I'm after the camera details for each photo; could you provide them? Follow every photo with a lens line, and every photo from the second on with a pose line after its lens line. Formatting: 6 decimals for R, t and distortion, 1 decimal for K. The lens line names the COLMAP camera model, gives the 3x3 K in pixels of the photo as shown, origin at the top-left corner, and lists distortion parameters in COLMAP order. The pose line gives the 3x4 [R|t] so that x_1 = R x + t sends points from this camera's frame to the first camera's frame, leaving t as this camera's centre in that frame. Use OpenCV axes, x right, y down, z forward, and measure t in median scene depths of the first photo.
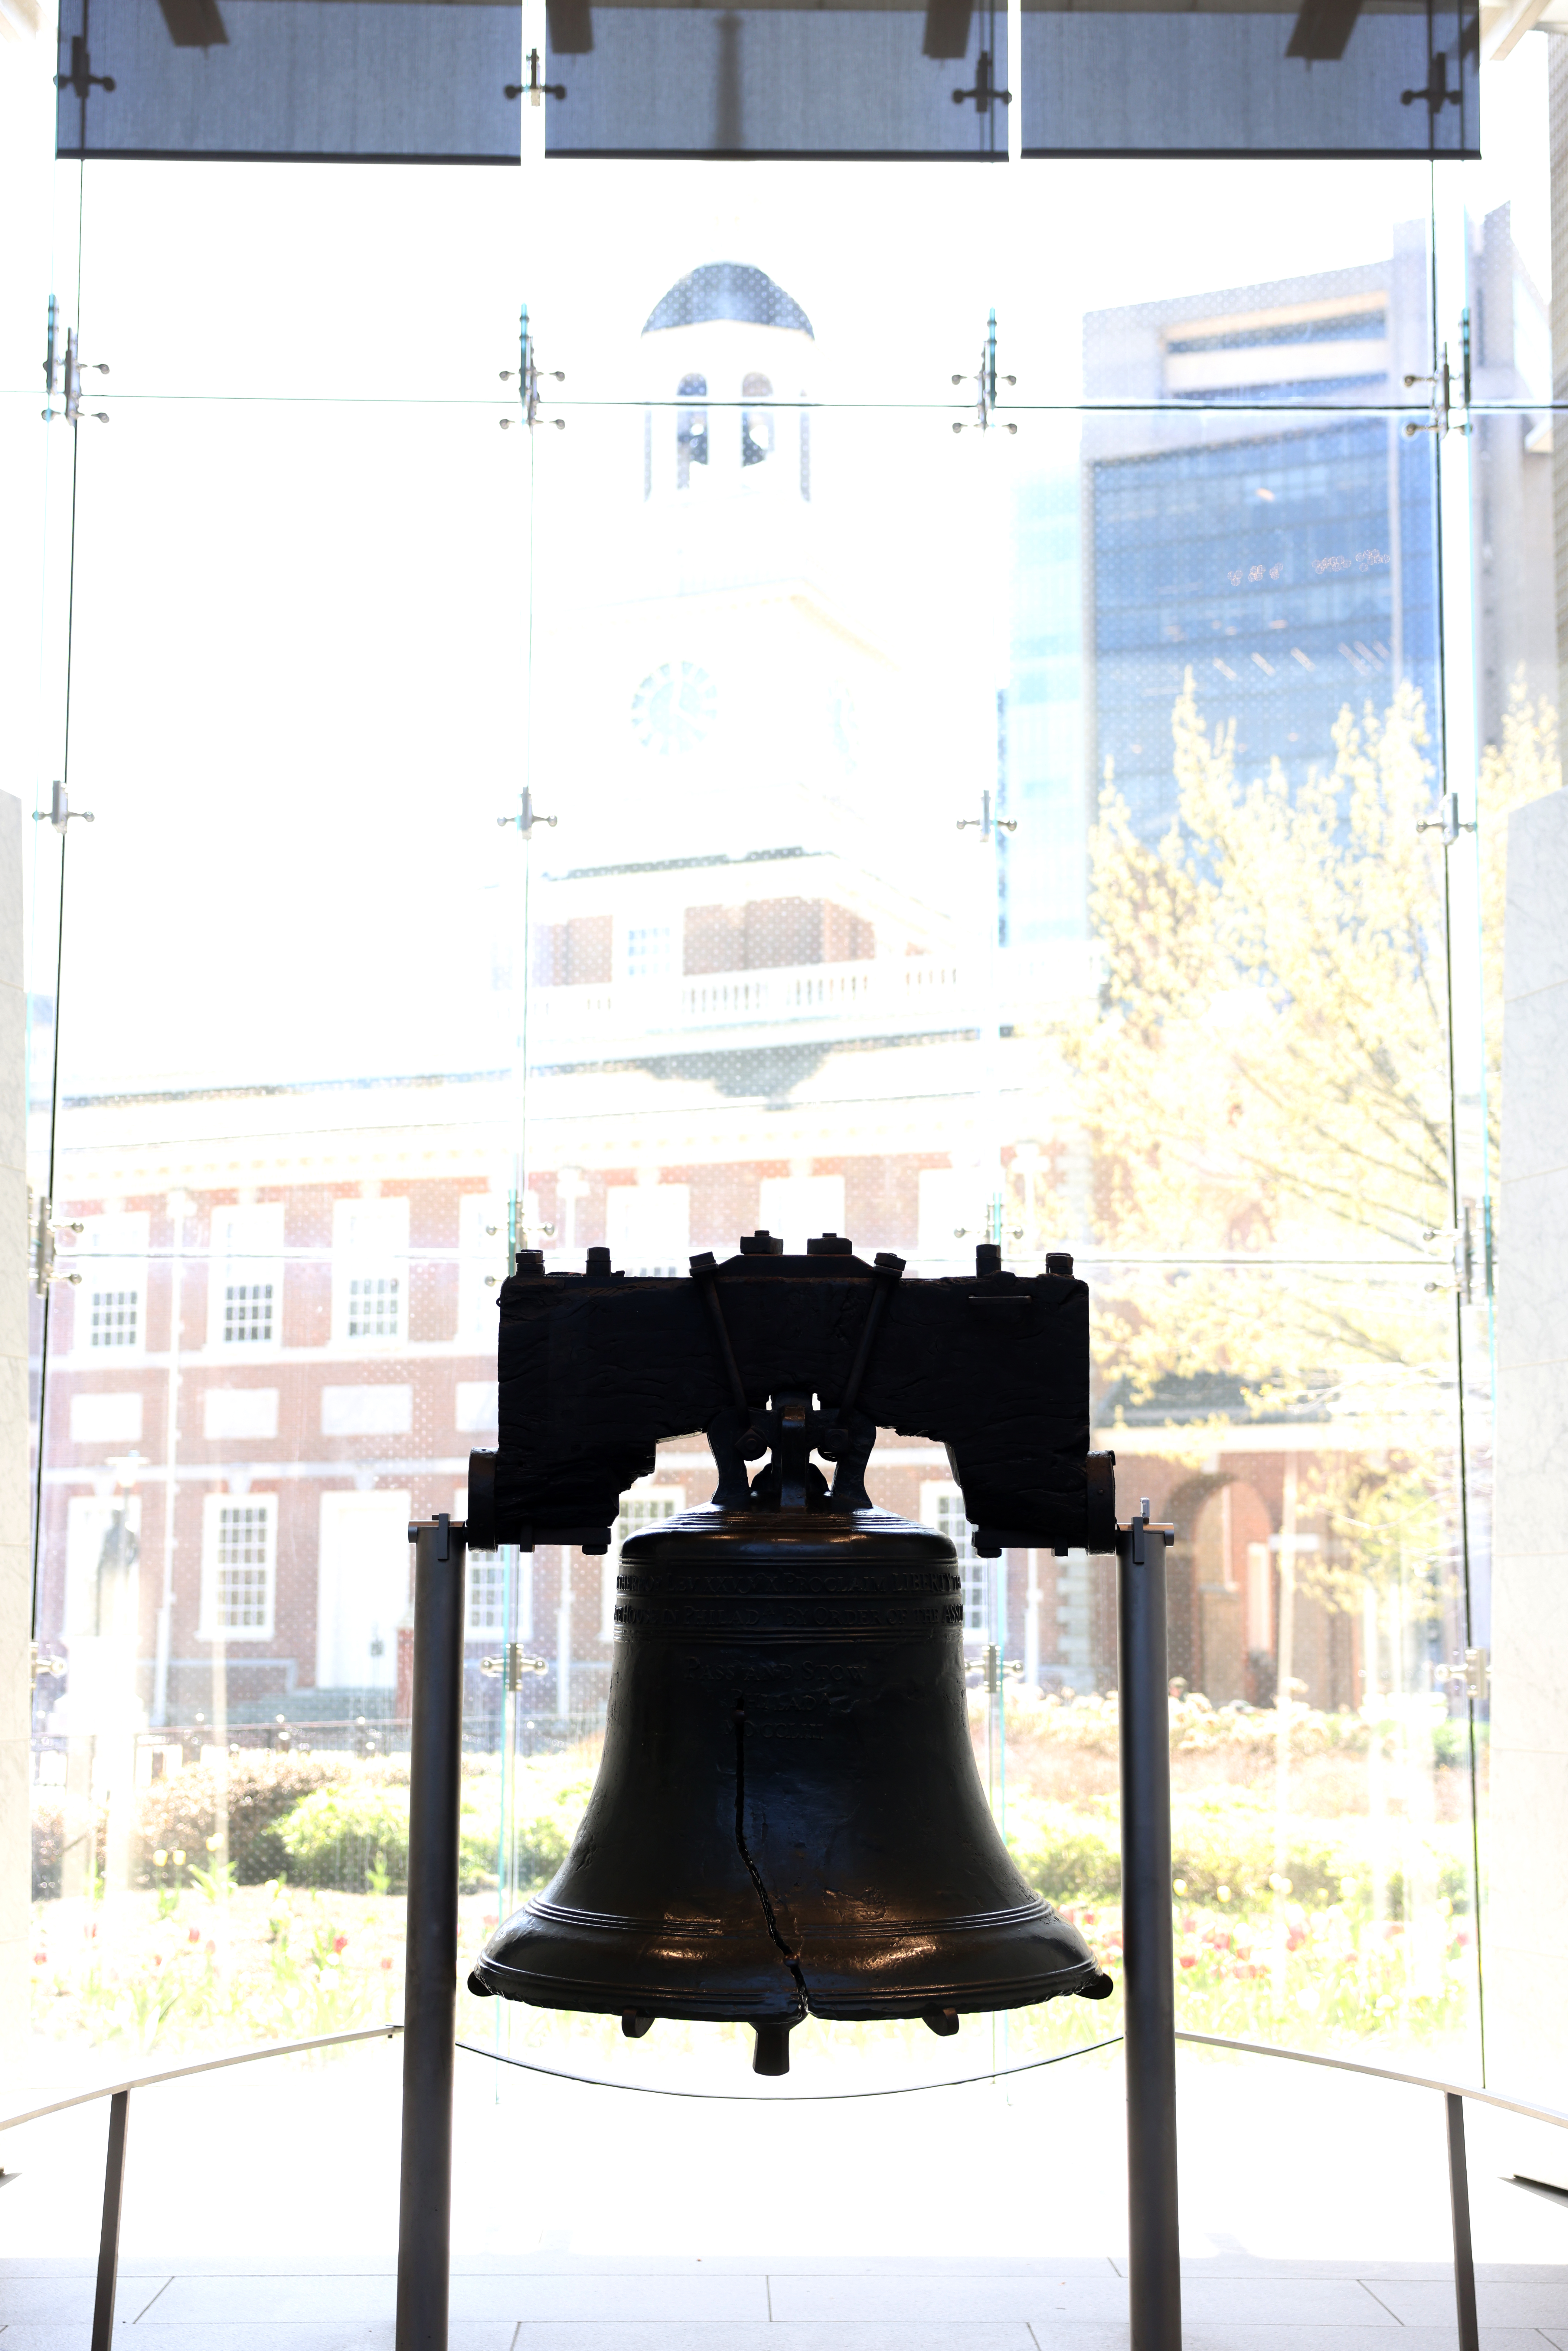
lens RADIAL K [[3300.1, 0, 796.3], [0, 3300.1, 1158.9], [0, 0, 1]] dist [0.087289, 0.000000]
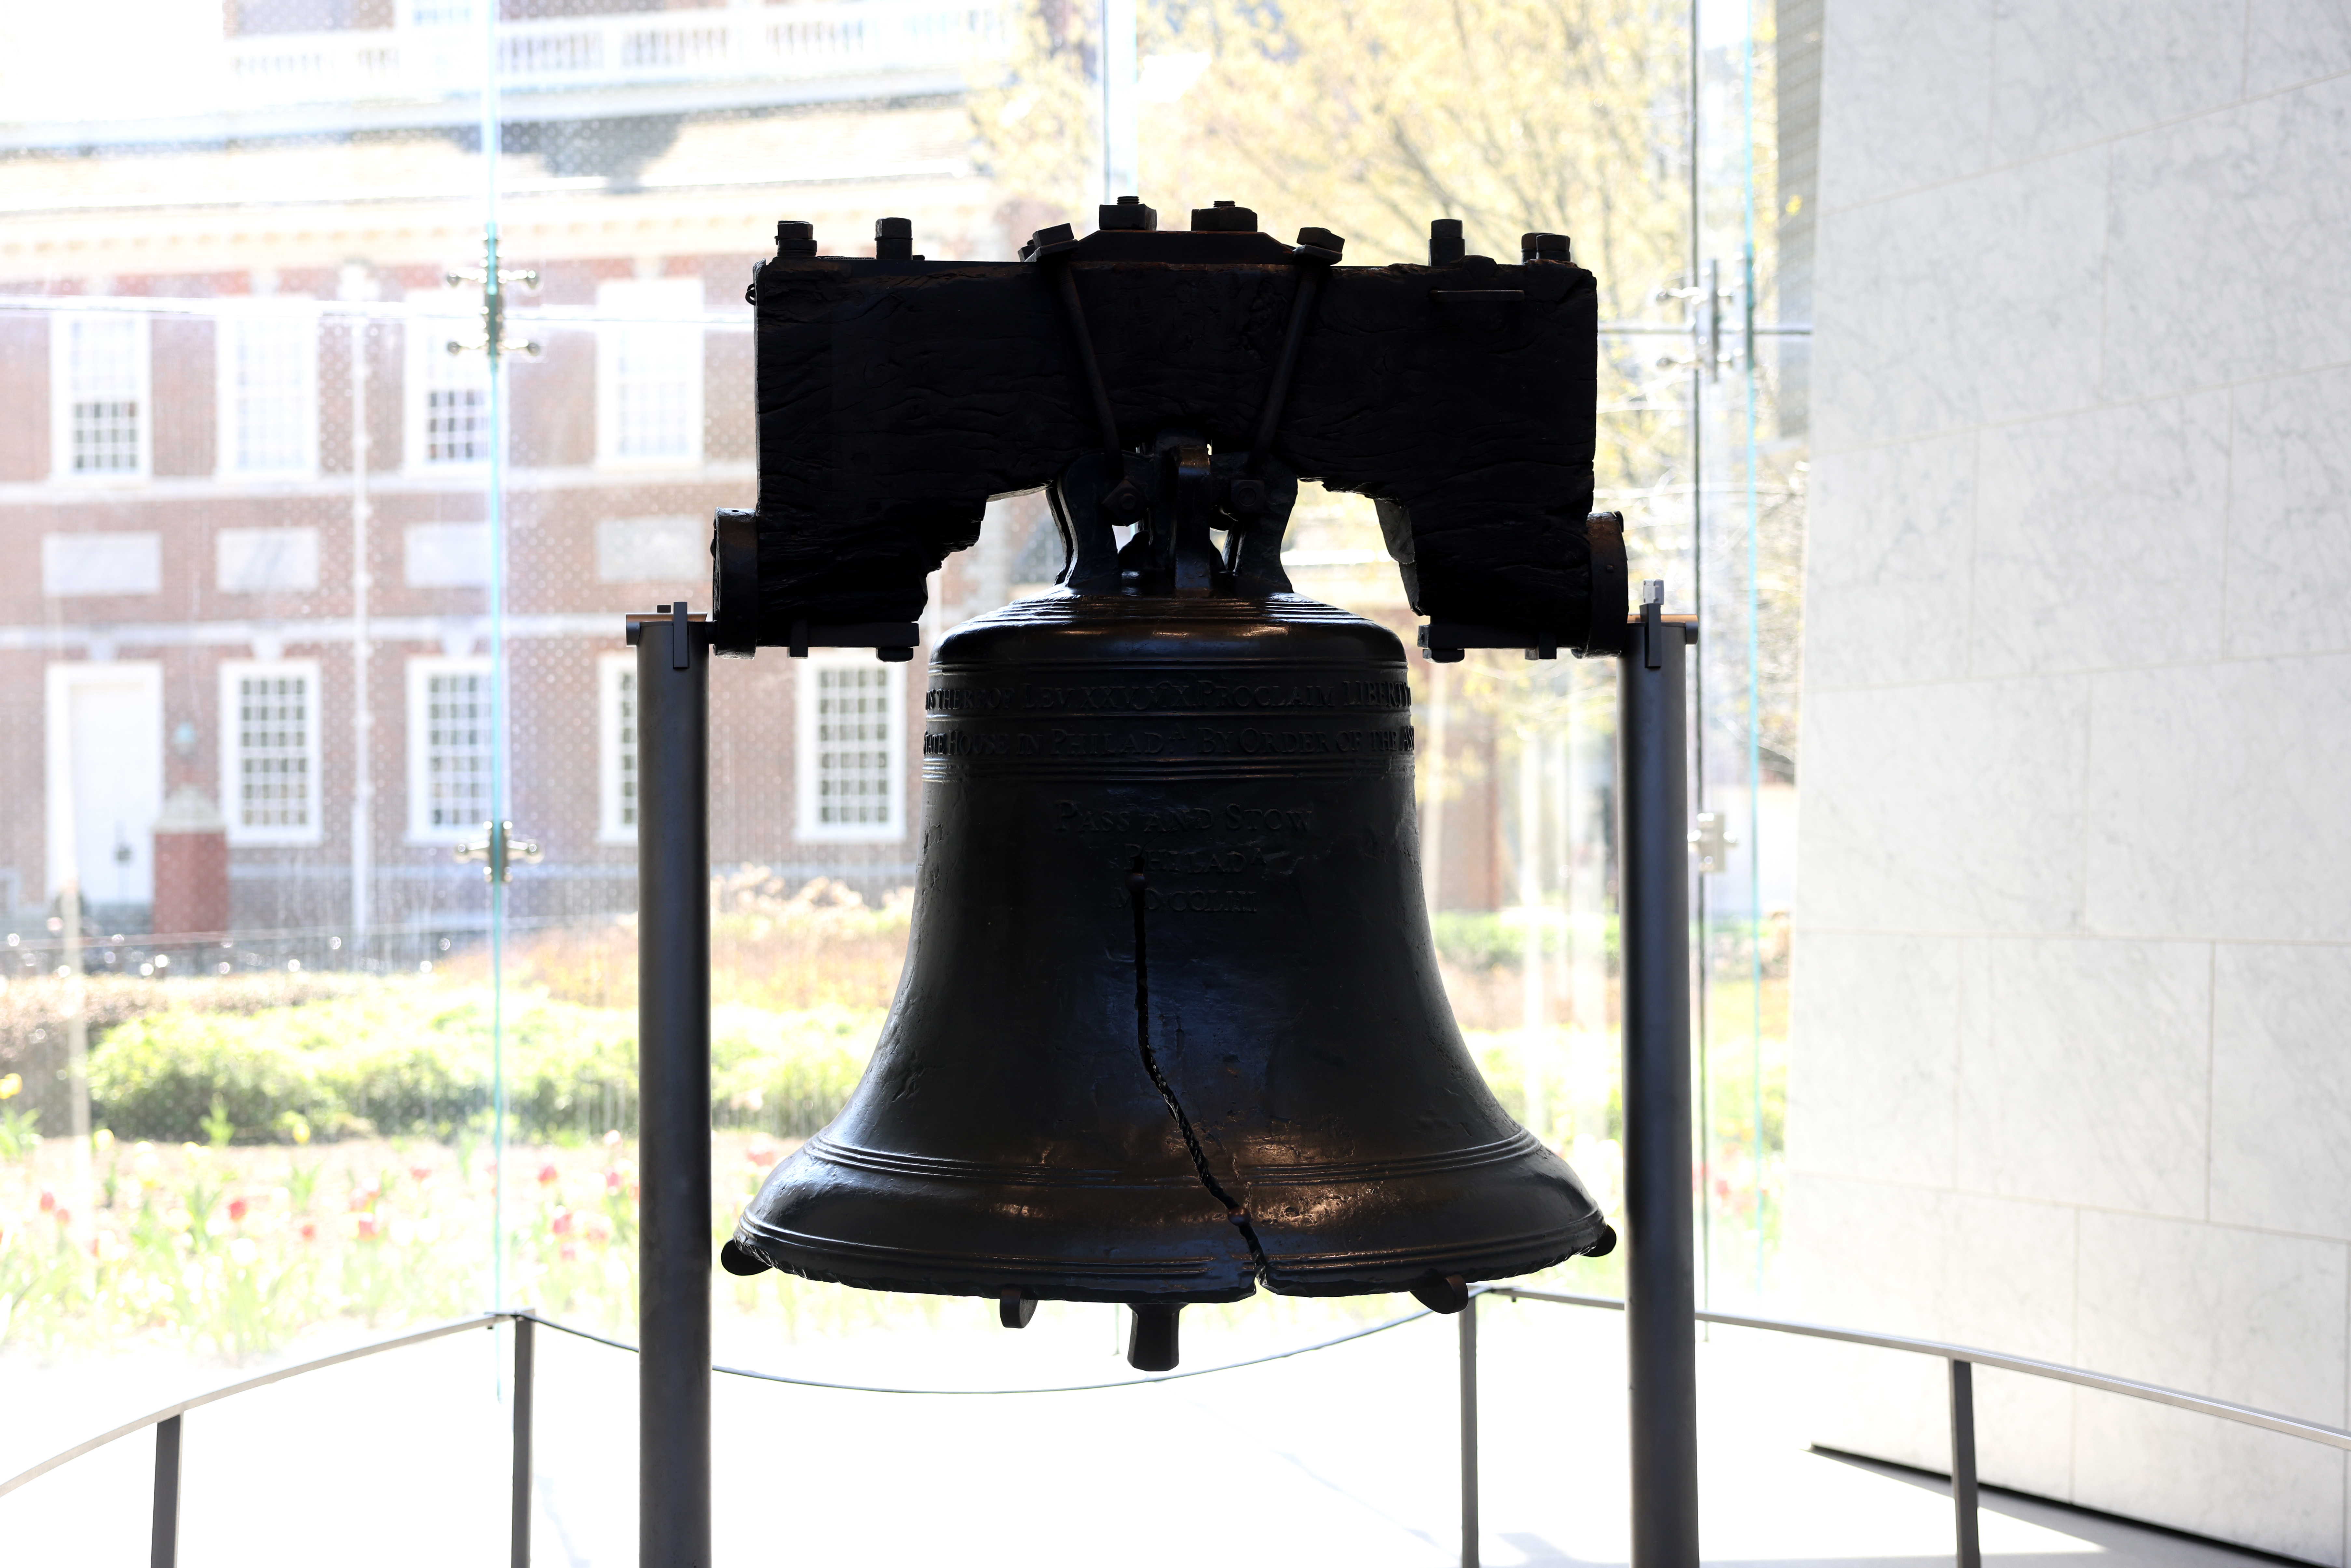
lens RADIAL K [[3909.0, 0, 1170.5], [0, 3909.0, 783.8], [0, 0, 1]] dist [0.171842, 0.000000]
pose [[0.990396, -0.010013, 0.137899, -0.117530], [-0.008044, 0.991512, 0.129765, 0.037304], [-0.138027, -0.129628, 0.981909, 0.173020]]
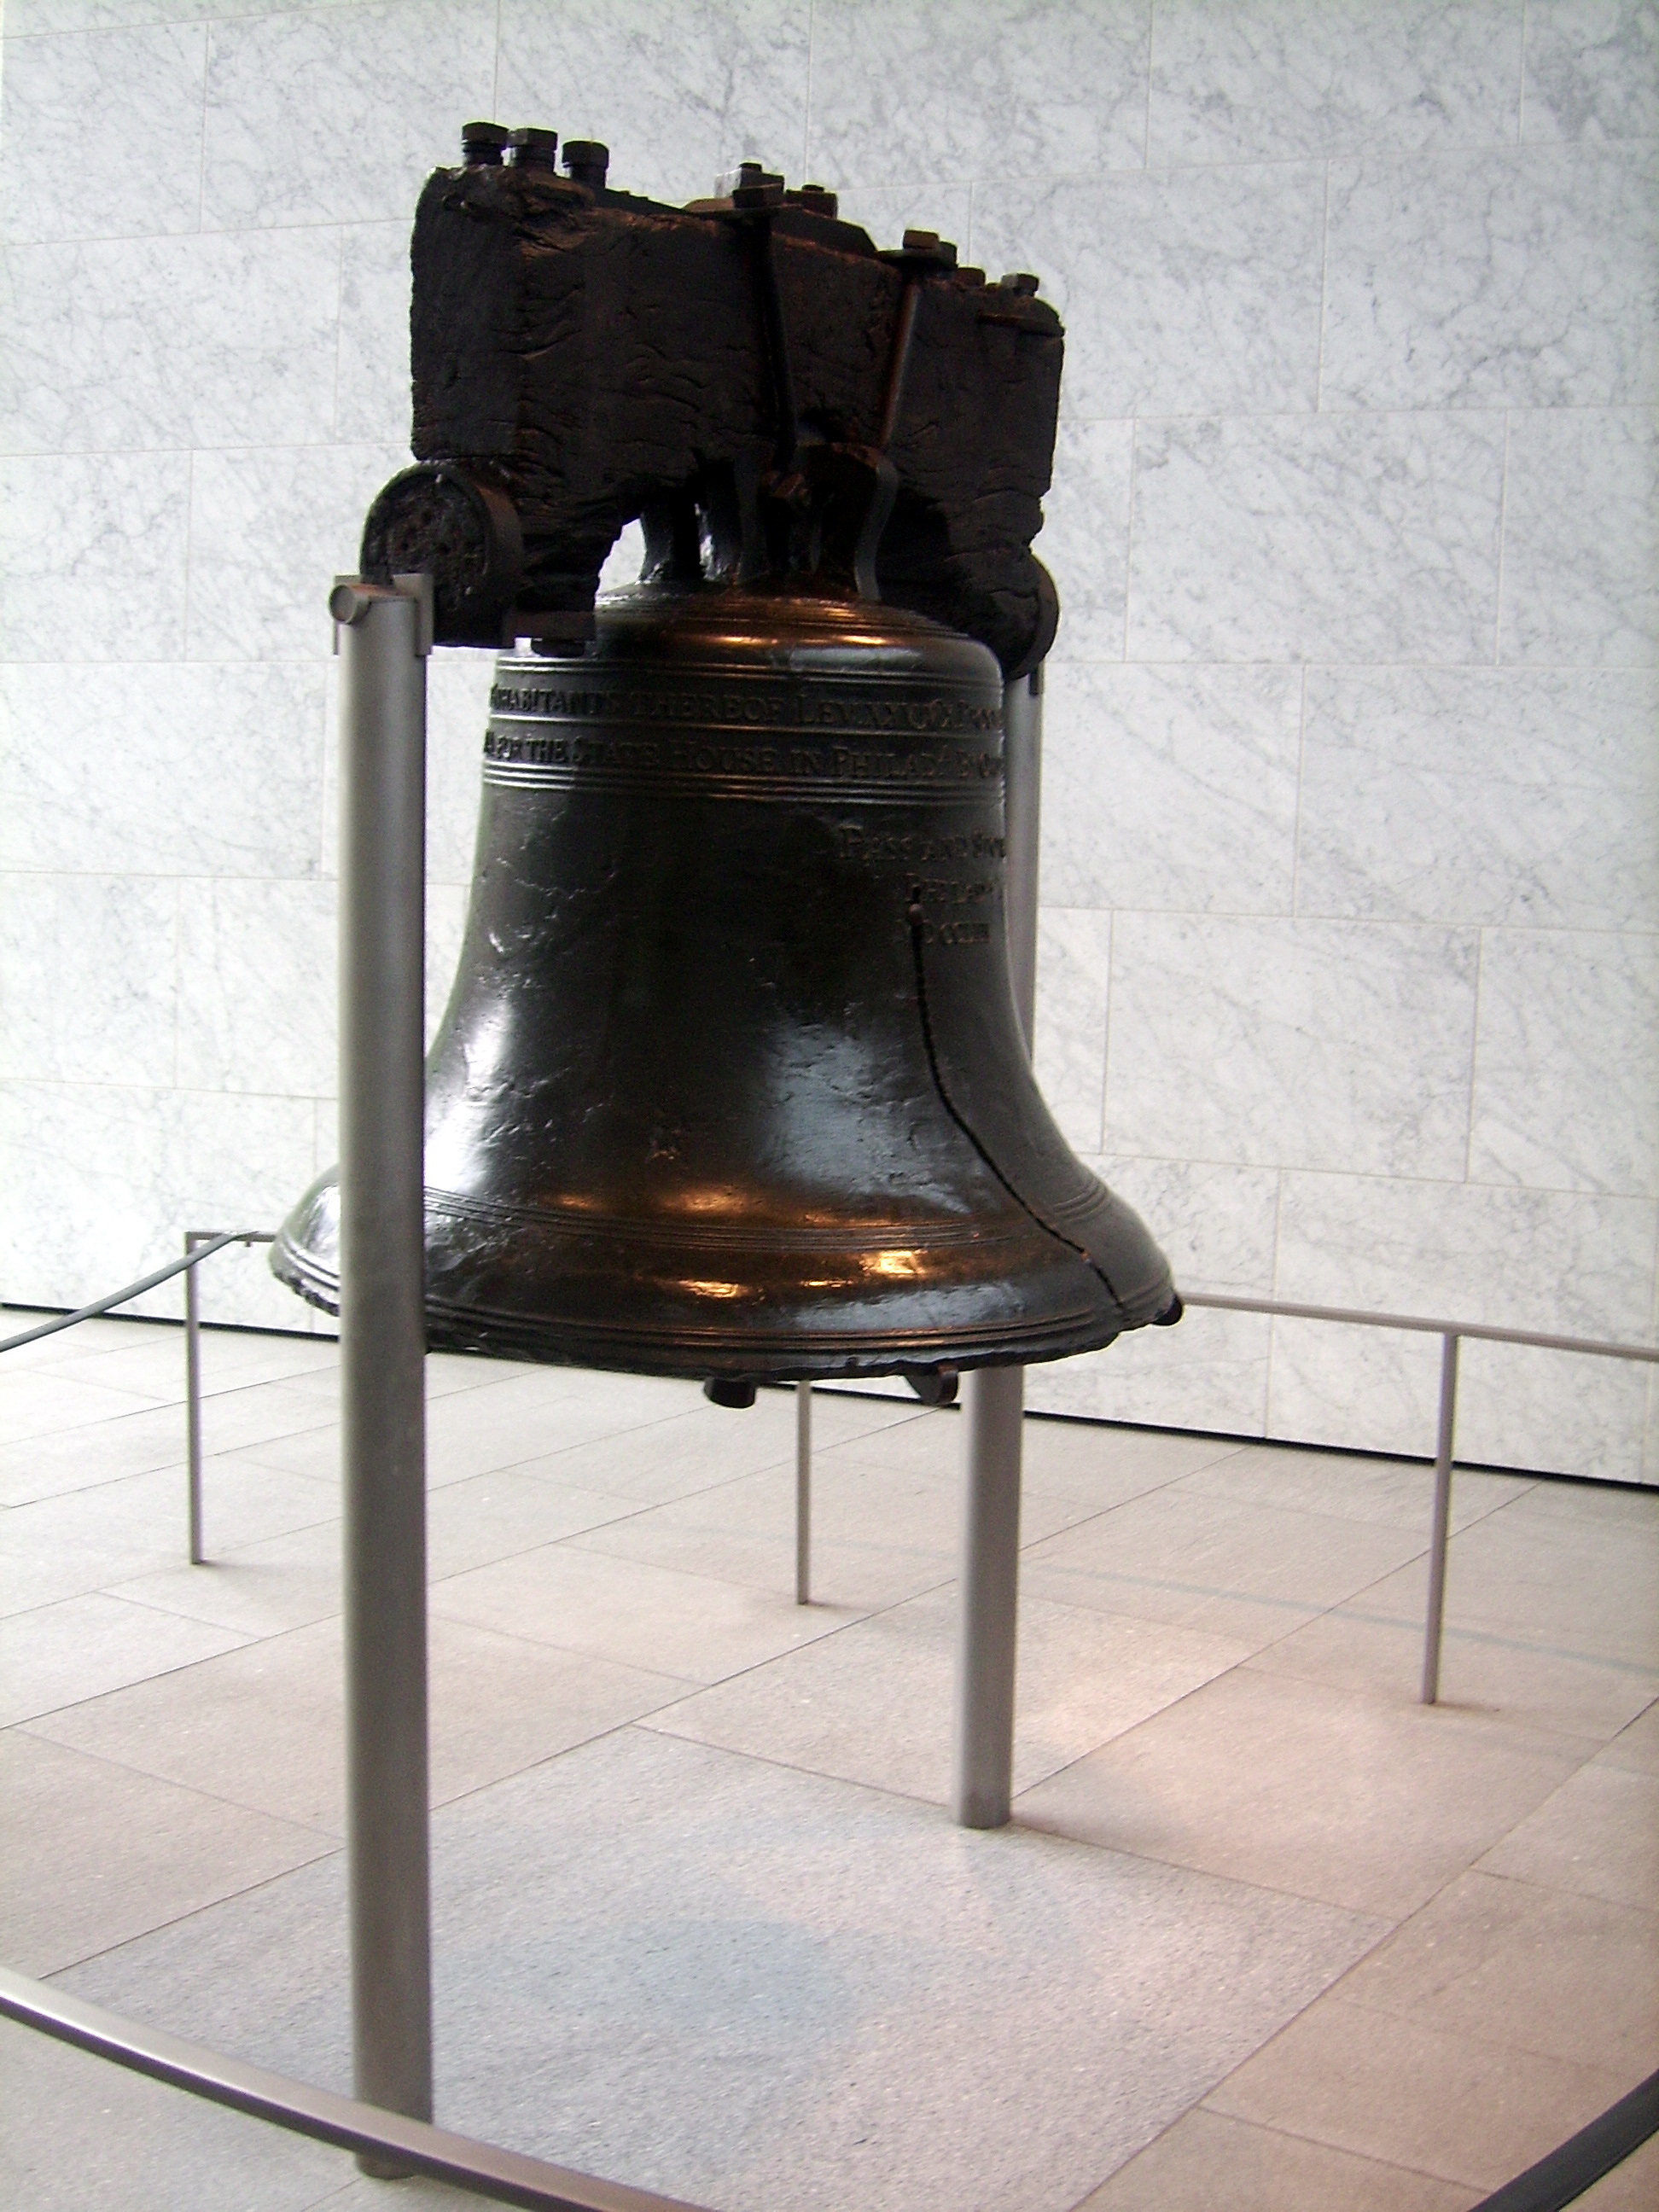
lens RADIAL K [[2704.2, 0, 829.2], [0, 2704.2, 1096.4], [0, 0, 1]] dist [-0.102762, 0.000000]
pose [[0.586778, -0.092806, 0.804412, -0.439151], [-0.134191, 0.968530, 0.209626, 0.087171], [-0.798551, -0.230949, 0.555858, 0.662270]]
